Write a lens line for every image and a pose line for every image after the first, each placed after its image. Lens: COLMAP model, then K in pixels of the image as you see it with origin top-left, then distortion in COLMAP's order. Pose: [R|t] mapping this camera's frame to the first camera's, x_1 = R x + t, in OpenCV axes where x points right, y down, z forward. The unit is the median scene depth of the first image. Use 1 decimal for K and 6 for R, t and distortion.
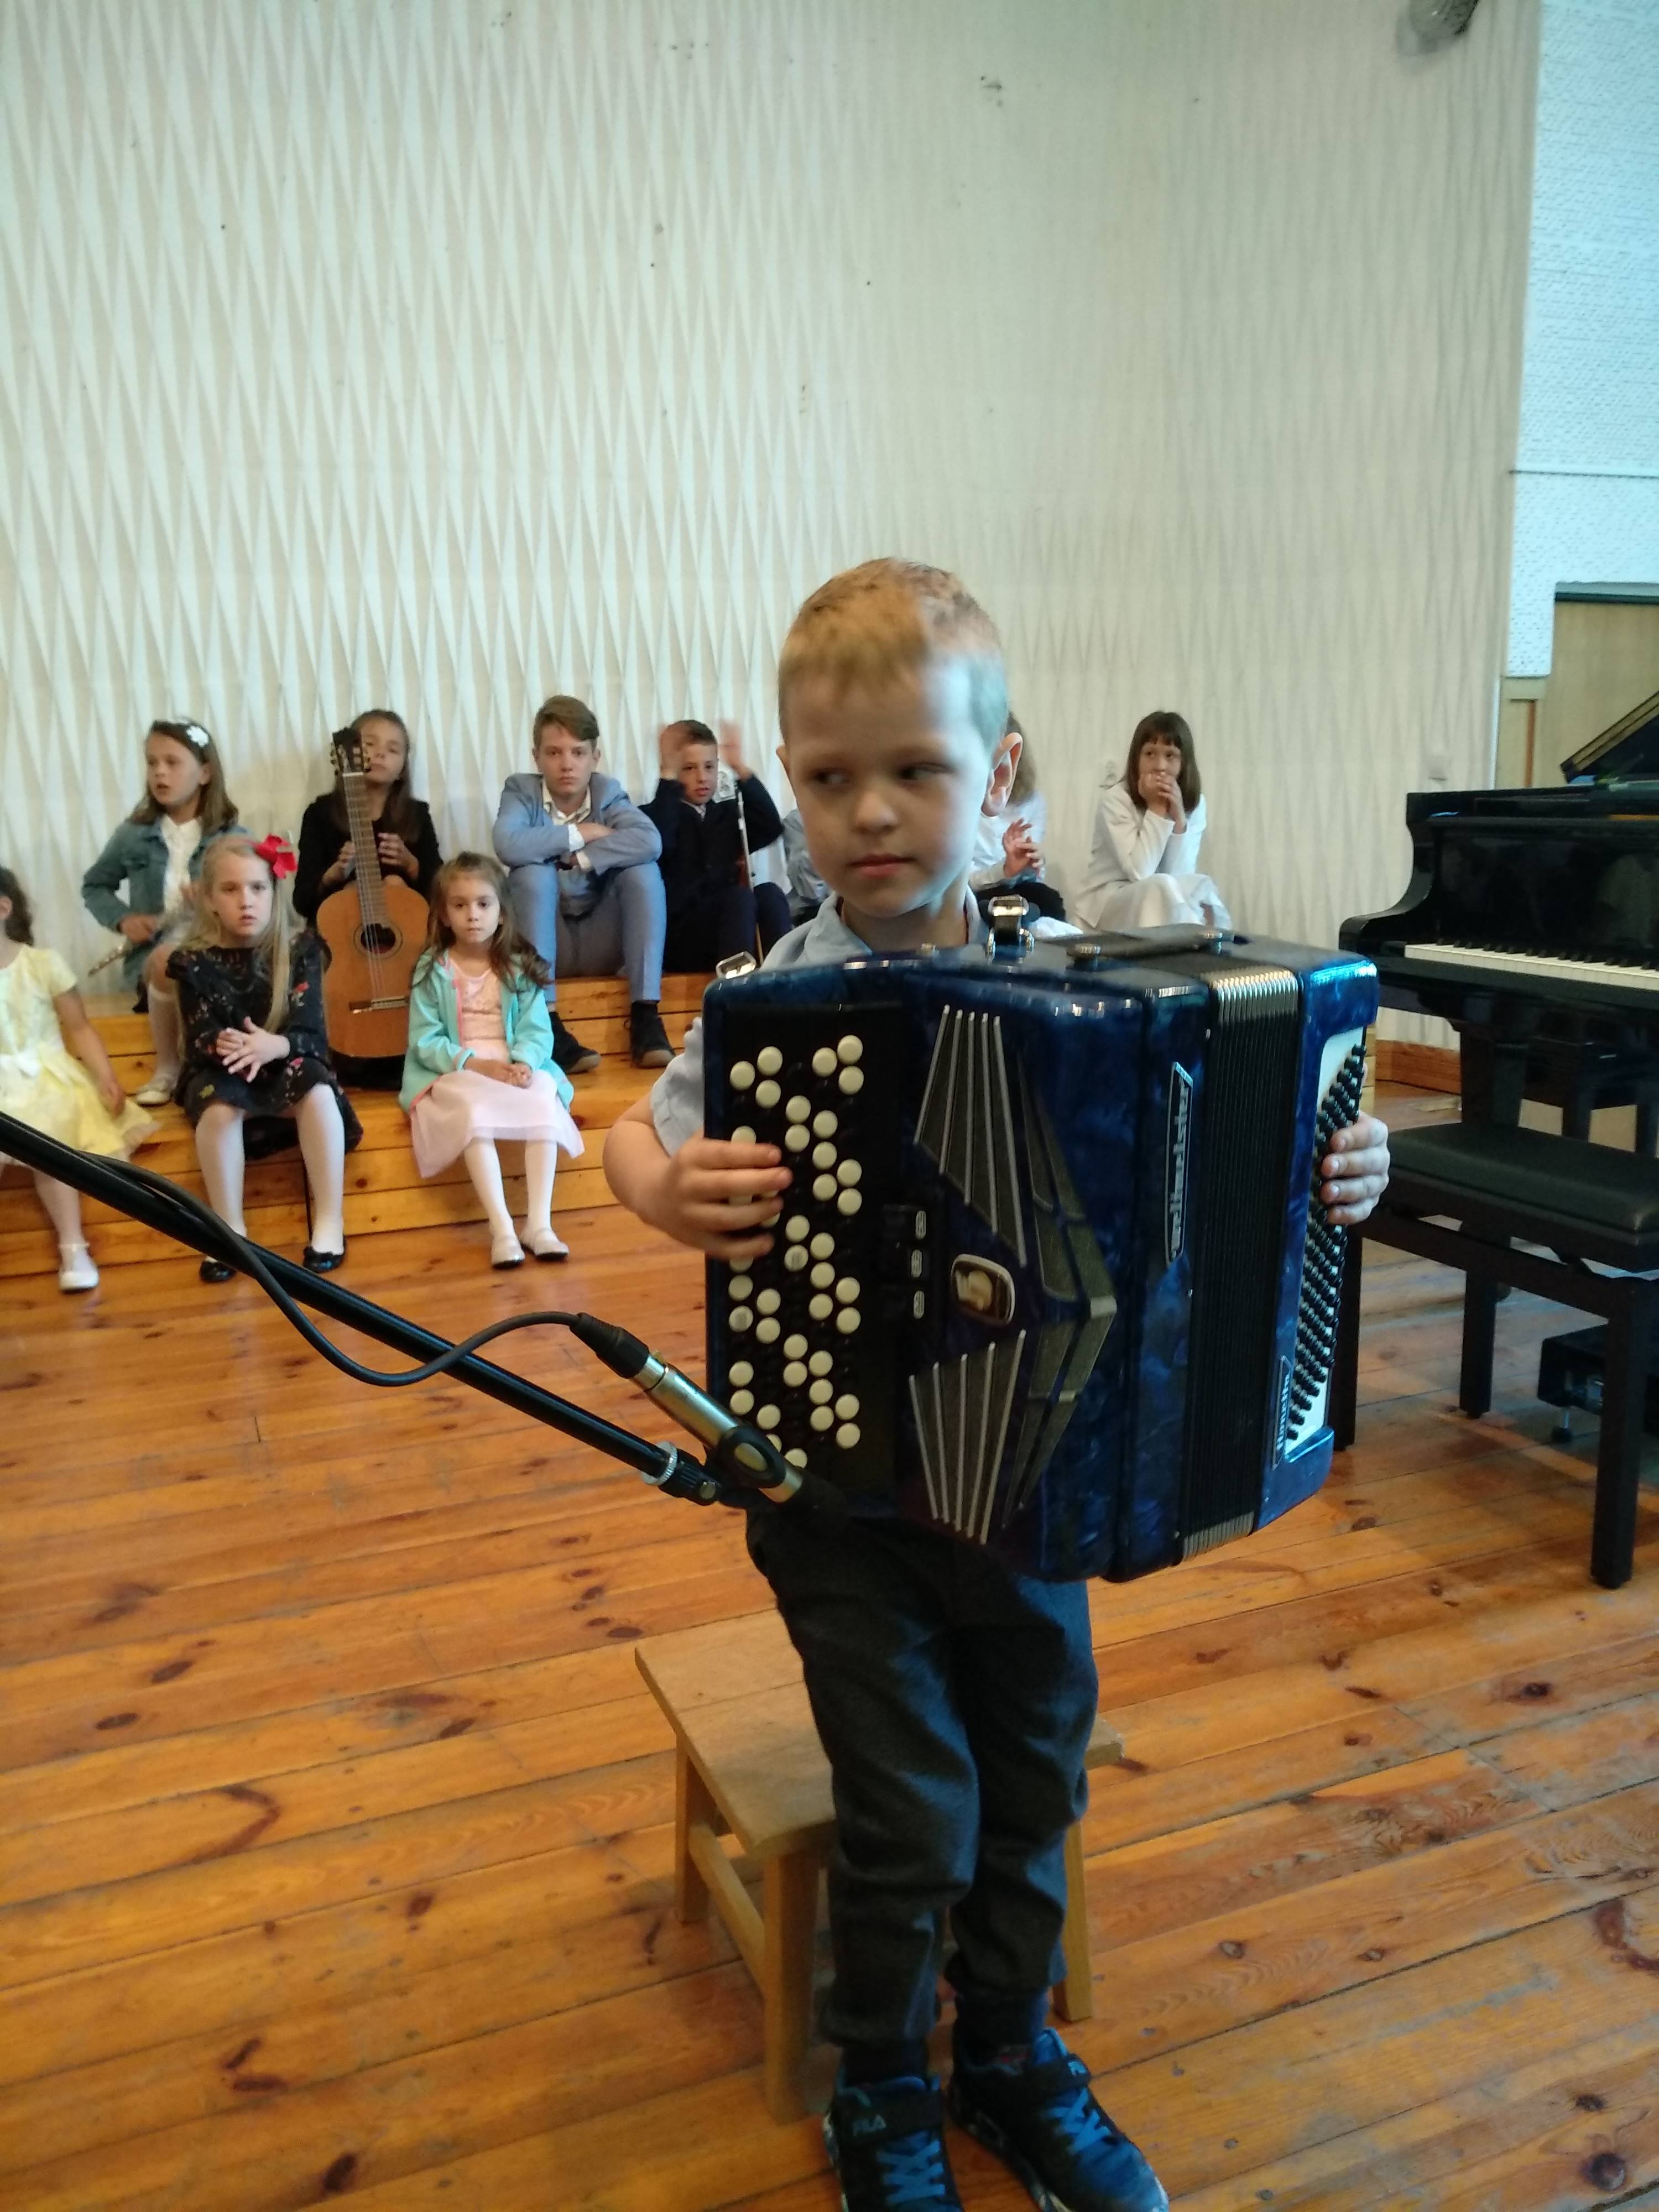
lens RADIAL K [[1730.0, 0, 829.5], [0, 1730.0, 1106.0], [0, 0, 1]] dist [-0.012085, 0.054507]
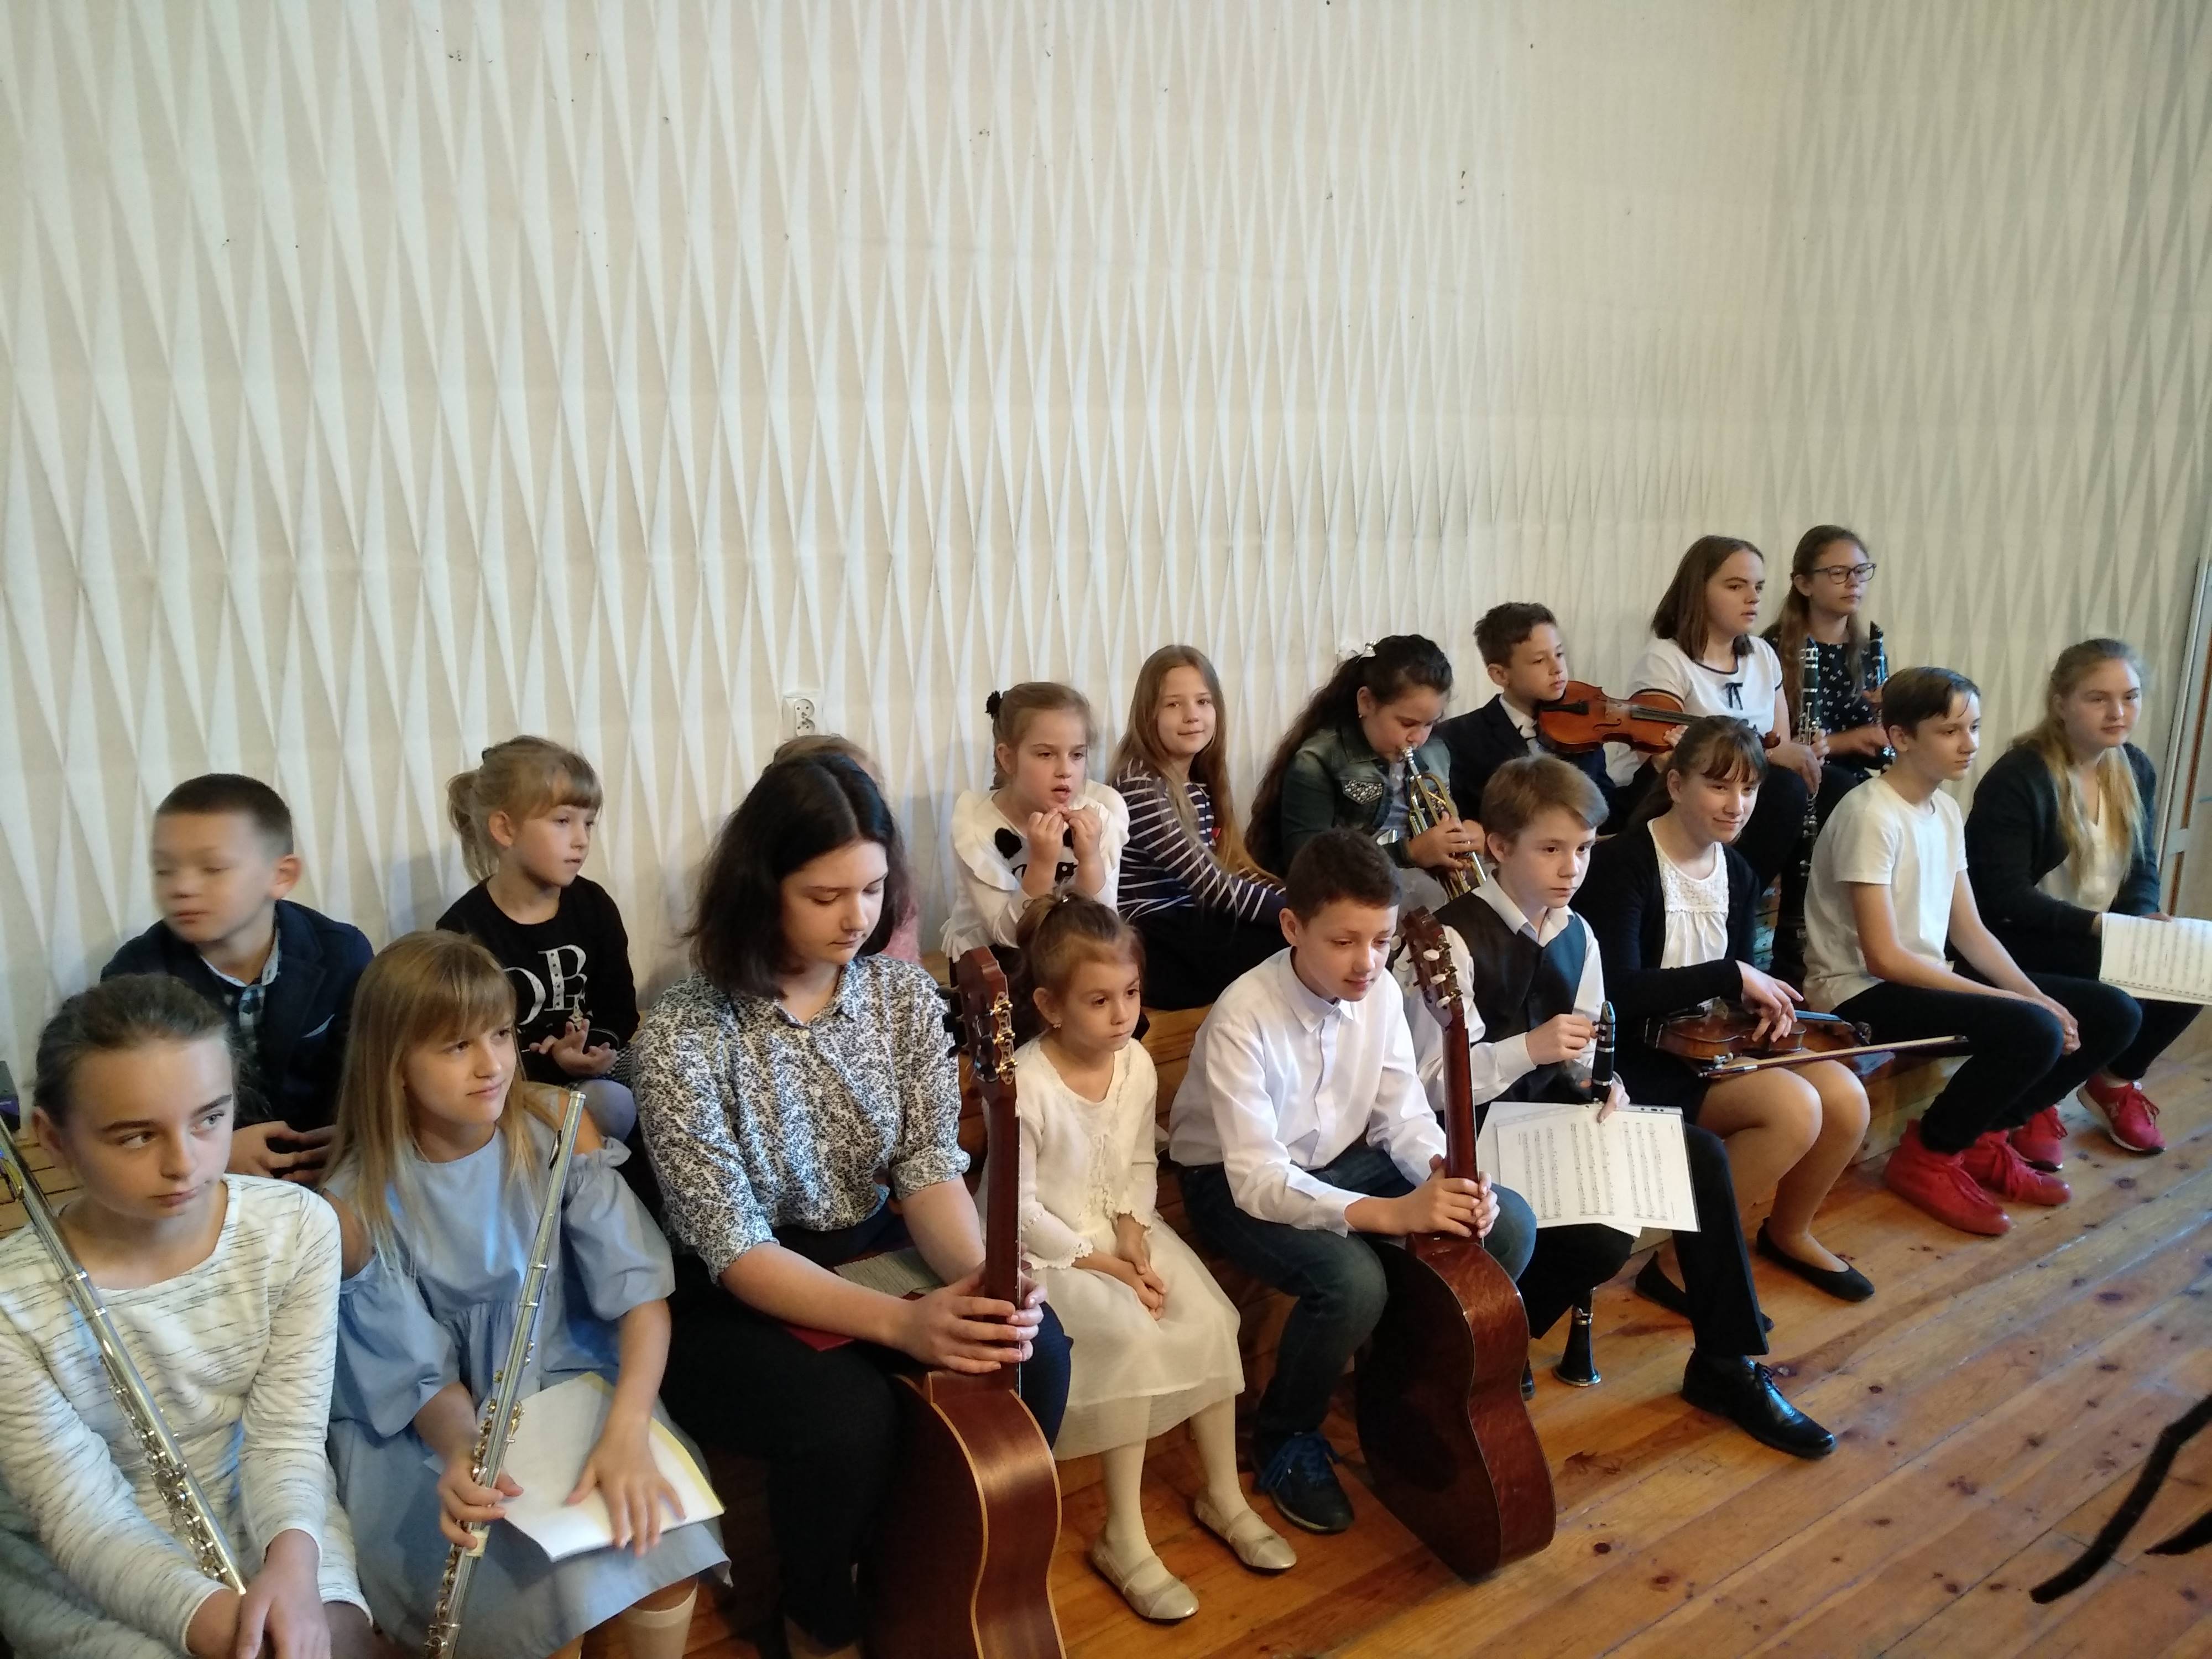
lens RADIAL K [[1730.0, 0, 1060.0], [0, 1730.0, 769.0], [0, 0, 1]] dist [-0.012085, 0.054507]
pose [[0.964547, -0.014338, 0.263520, -0.419513], [0.015714, 0.999872, -0.003112, -0.150884], [-0.263441, 0.007143, 0.964649, 0.306168]]
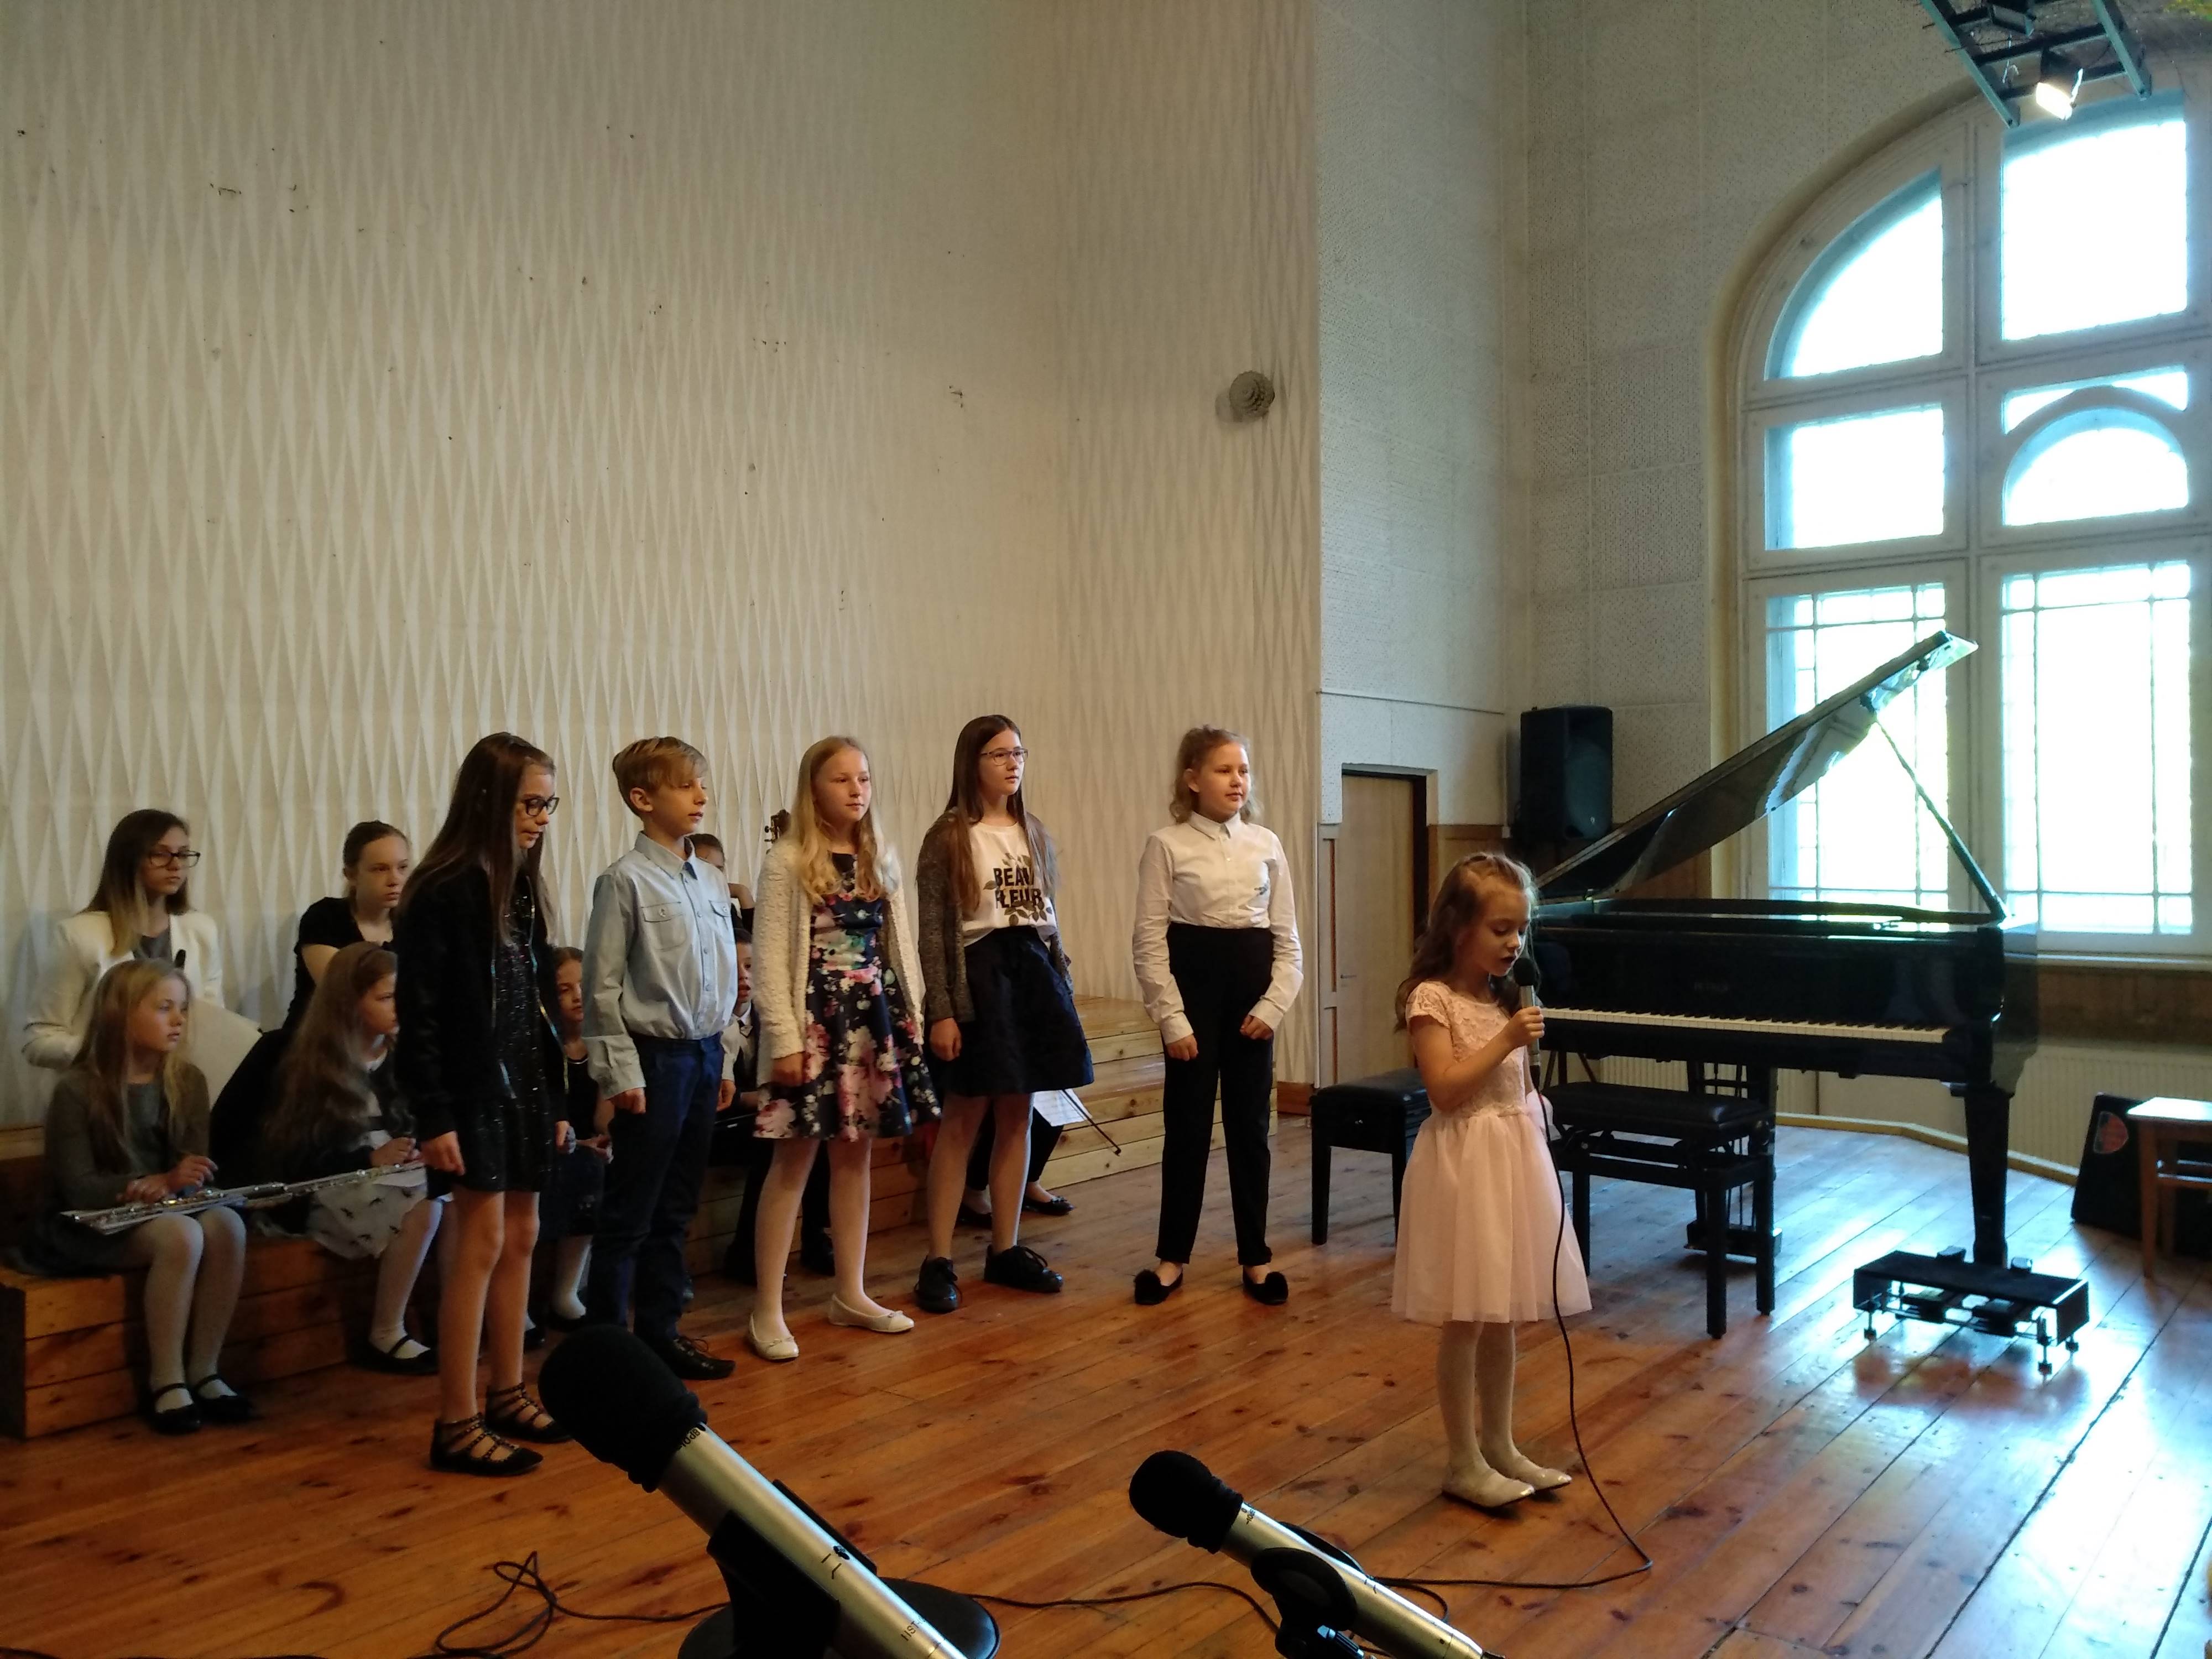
lens RADIAL K [[1743.6, 0, 1106.0], [0, 1743.6, 829.5], [0, 0, 1]] dist [-0.003758, -0.003763]
pose [[0.871057, 0.020361, 0.490759, -0.494640], [0.082722, 0.978788, -0.187434, 0.016011], [-0.484166, 0.203862, 0.850896, -0.162808]]
